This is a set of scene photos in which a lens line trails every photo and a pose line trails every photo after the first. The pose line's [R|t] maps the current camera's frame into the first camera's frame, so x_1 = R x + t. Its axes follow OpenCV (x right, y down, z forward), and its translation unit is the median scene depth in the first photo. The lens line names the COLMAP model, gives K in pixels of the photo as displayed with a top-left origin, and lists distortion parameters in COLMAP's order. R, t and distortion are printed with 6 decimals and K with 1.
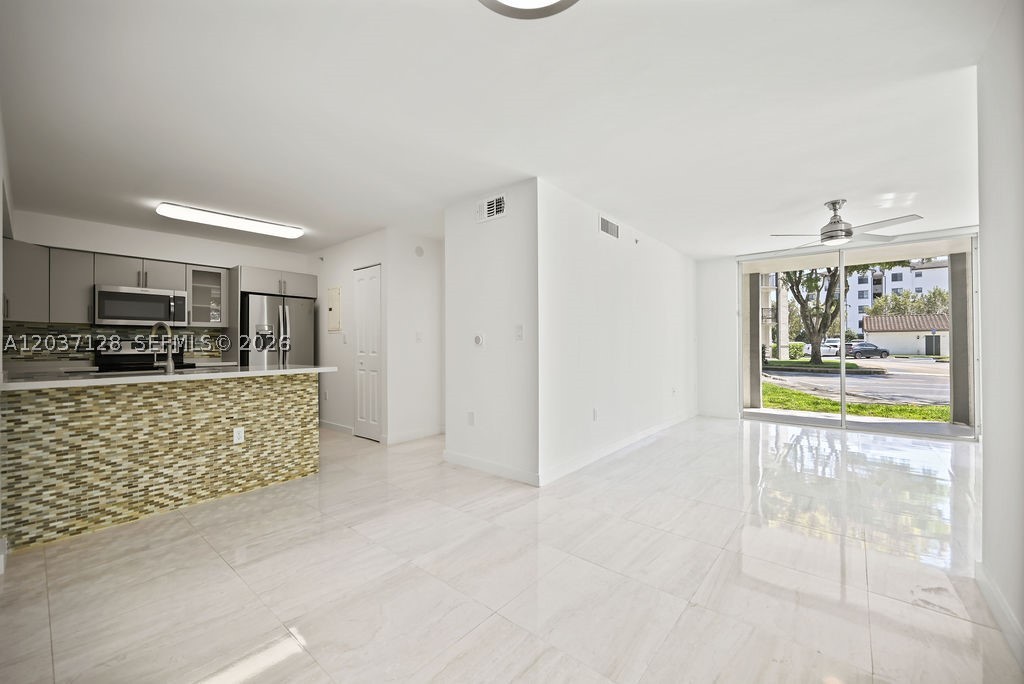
lens RADIAL K [[406.3, 0, 515.1], [0, 406.3, 340.6], [0, 0, 1]] dist [-0.004100, 0.000862]
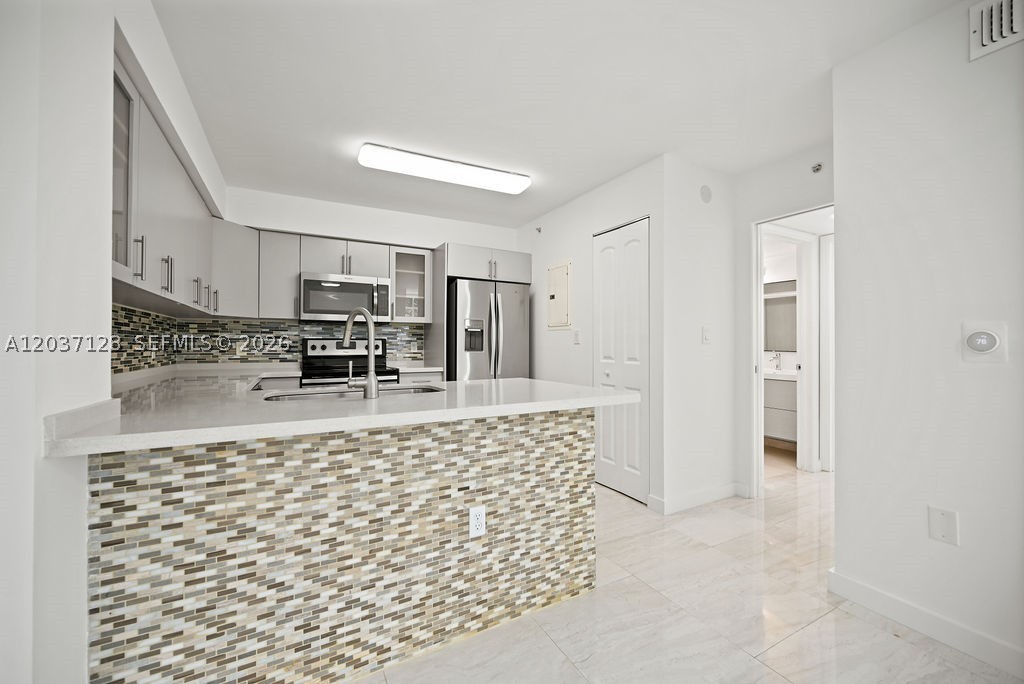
lens RADIAL K [[406.3, 0, 514.4], [0, 406.3, 339.6], [0, 0, 1]] dist [-0.004100, 0.000862]
pose [[0.931304, 0.003728, -0.364224, -0.330599], [-0.003677, 0.999993, 0.000831, -0.001691], [0.364225, 0.000565, 0.931311, 0.391633]]
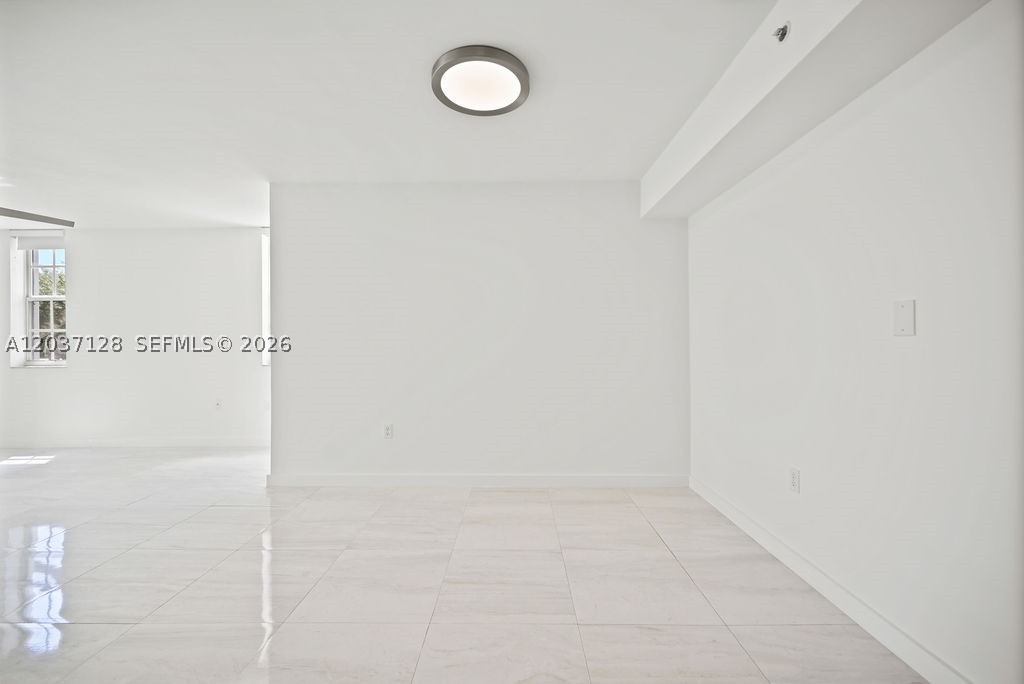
lens RADIAL K [[406.3, 0, 510.8], [0, 406.3, 342.6], [0, 0, 1]] dist [-0.004100, 0.000862]
pose [[-0.644410, 0.006280, 0.764654, -0.382060], [0.001255, 0.999974, -0.007156, 0.001845], [-0.764679, -0.003652, -0.644401, 0.613405]]
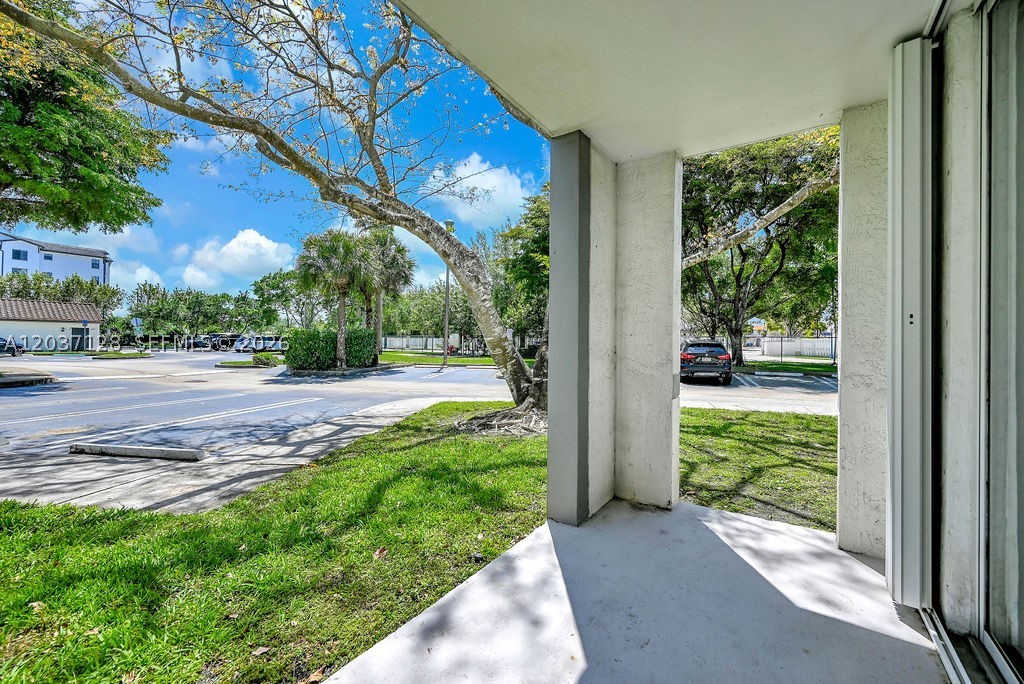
lens RADIAL K [[406.3, 0, 496.9], [0, 406.3, 337.0], [0, 0, 1]] dist [-0.004100, 0.000862]
pose [[-0.077916, 0.012842, 0.996877, 0.921916], [-0.018946, 0.999717, -0.014360, 0.019003], [-0.996780, -0.020006, -0.077651, 1.571865]]
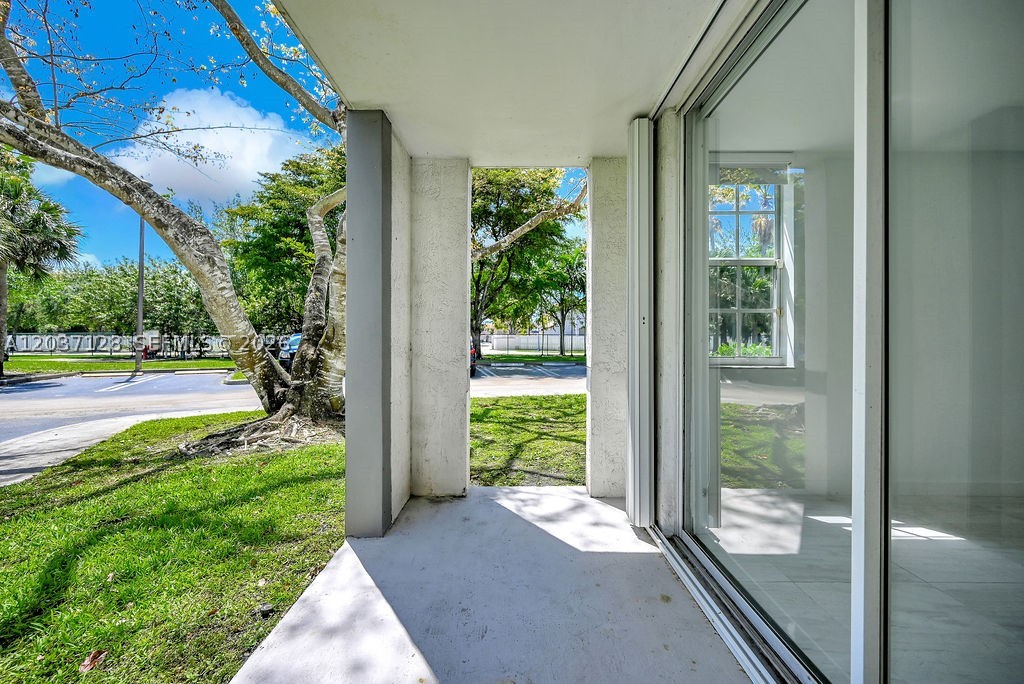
lens RADIAL K [[406.3, 0, 495.4], [0, 406.3, 338.2], [0, 0, 1]] dist [-0.004100, 0.000862]
pose [[-0.628486, 0.006144, 0.777796, 0.980234], [-0.006980, 0.999884, -0.013539, 0.020942], [-0.777789, -0.013938, -0.628371, 1.635986]]
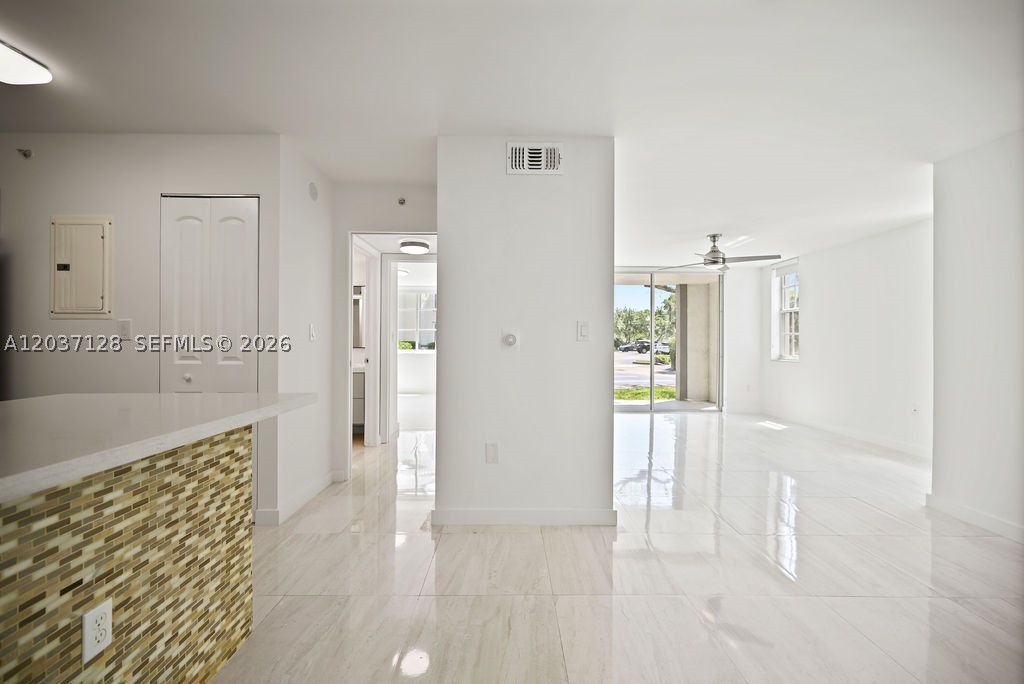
lens RADIAL K [[406.3, 0, 510.1], [0, 406.3, 341.0], [0, 0, 1]] dist [-0.004100, 0.000862]
pose [[0.758859, 0.011149, 0.651159, -0.477672], [-0.014885, 0.999889, 0.000228, 0.000372], [-0.651084, -0.009866, 0.758941, 0.405879]]
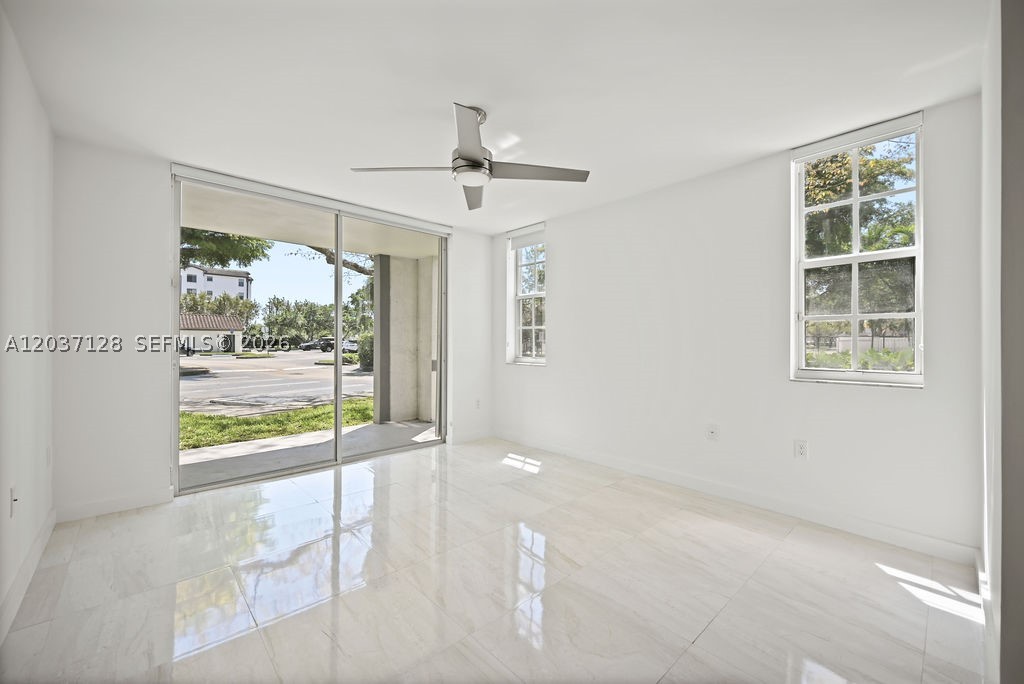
lens RADIAL K [[406.3, 0, 506.9], [0, 406.3, 339.2], [0, 0, 1]] dist [-0.004100, 0.000862]
pose [[0.130482, 0.009317, 0.991407, 0.182626], [-0.011580, 0.999902, -0.007873, 0.000276], [-0.991383, -0.010454, 0.130577, 0.789541]]
